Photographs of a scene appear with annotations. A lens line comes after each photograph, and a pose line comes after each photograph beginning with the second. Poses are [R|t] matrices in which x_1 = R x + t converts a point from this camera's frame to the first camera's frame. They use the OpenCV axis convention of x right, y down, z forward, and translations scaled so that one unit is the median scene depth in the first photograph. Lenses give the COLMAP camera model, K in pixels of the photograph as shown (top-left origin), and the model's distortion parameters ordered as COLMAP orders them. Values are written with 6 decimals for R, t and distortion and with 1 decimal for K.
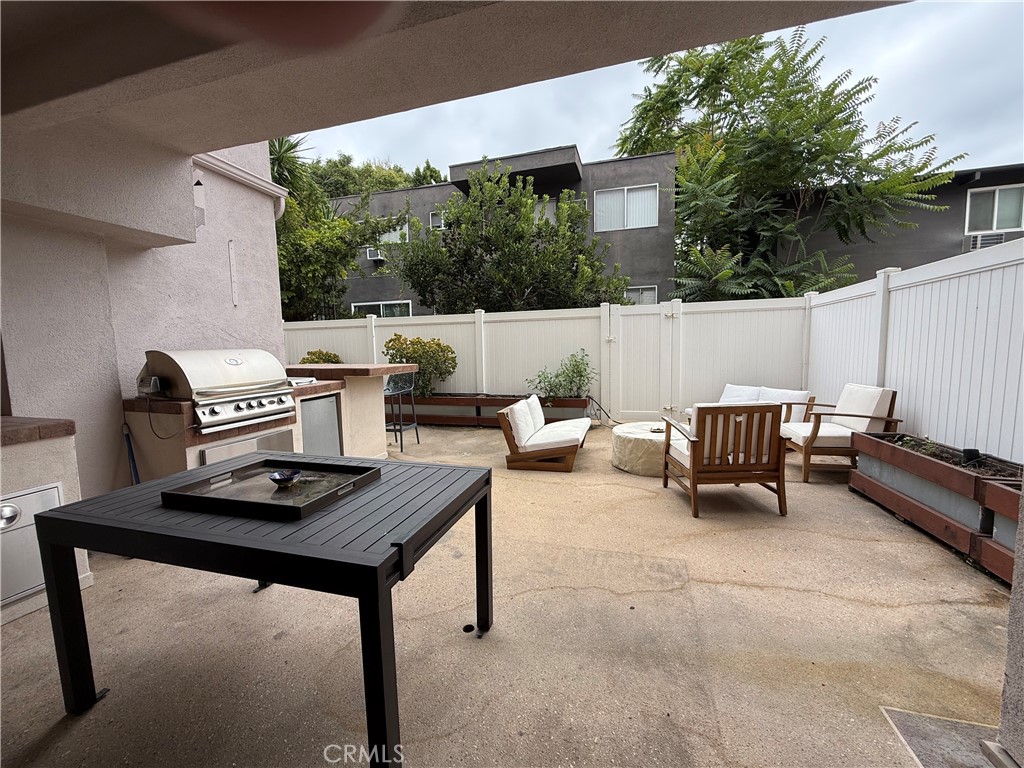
lens RADIAL K [[414.4, 0, 507.1], [0, 414.4, 386.8], [0, 0, 1]] dist [-0.003892, -0.000618]
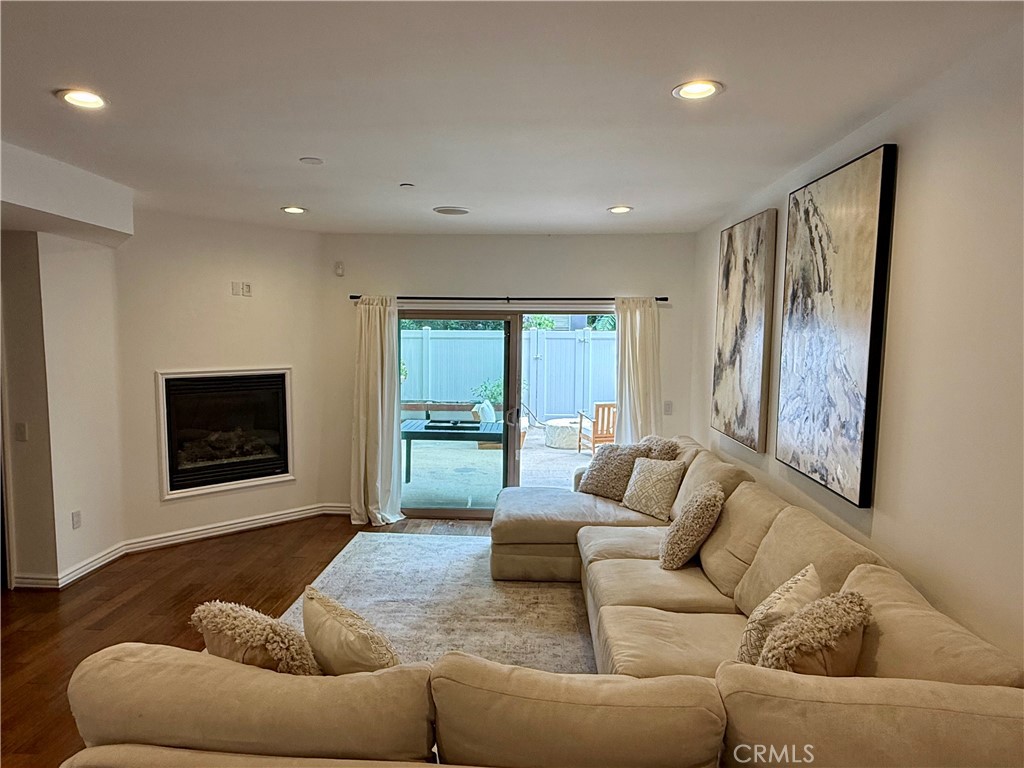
lens RADIAL K [[649.7, 0, 509.0], [0, 649.7, 390.5], [0, 0, 1]] dist [0.005612, 0.000078]
pose [[0.965412, 0.012126, 0.260446, -0.526937], [-0.008409, 0.999846, -0.015382, 0.026667], [-0.260592, 0.012660, 0.965366, -1.331525]]
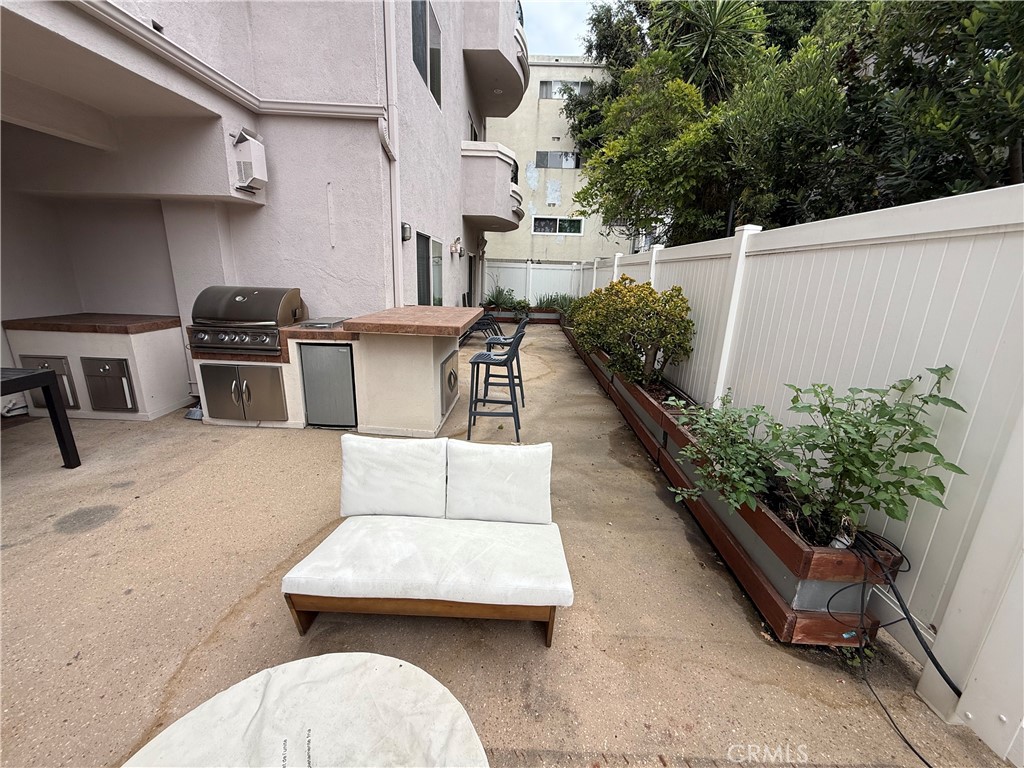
lens RADIAL K [[414.4, 0, 507.3], [0, 414.4, 389.2], [0, 0, 1]] dist [-0.003892, -0.000618]
pose [[0.249702, 0.292864, -0.922973, 0.542372], [-0.126834, 0.954847, 0.268664, -0.176707], [0.959980, 0.049979, 0.275572, 1.082280]]
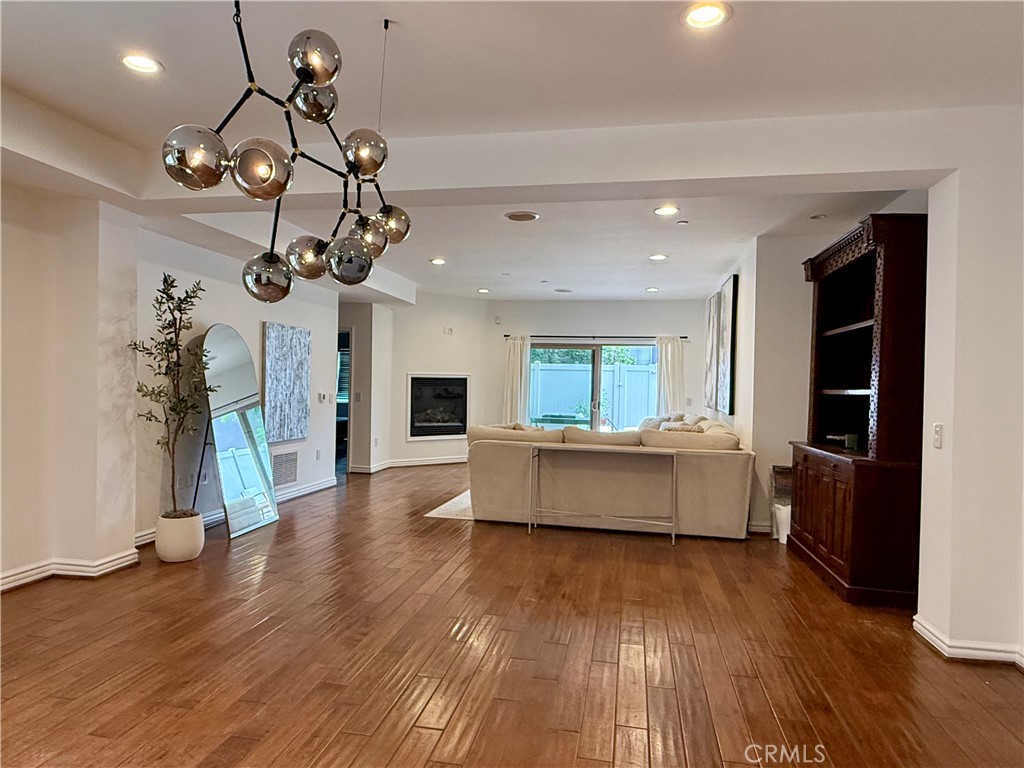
lens RADIAL K [[649.7, 0, 508.6], [0, 649.7, 383.5], [0, 0, 1]] dist [0.005612, 0.000078]
pose [[0.992561, 0.049139, 0.111391, -0.955389], [-0.038246, 0.994461, -0.097903, 0.425533], [-0.115585, 0.092914, 0.988942, -3.296647]]
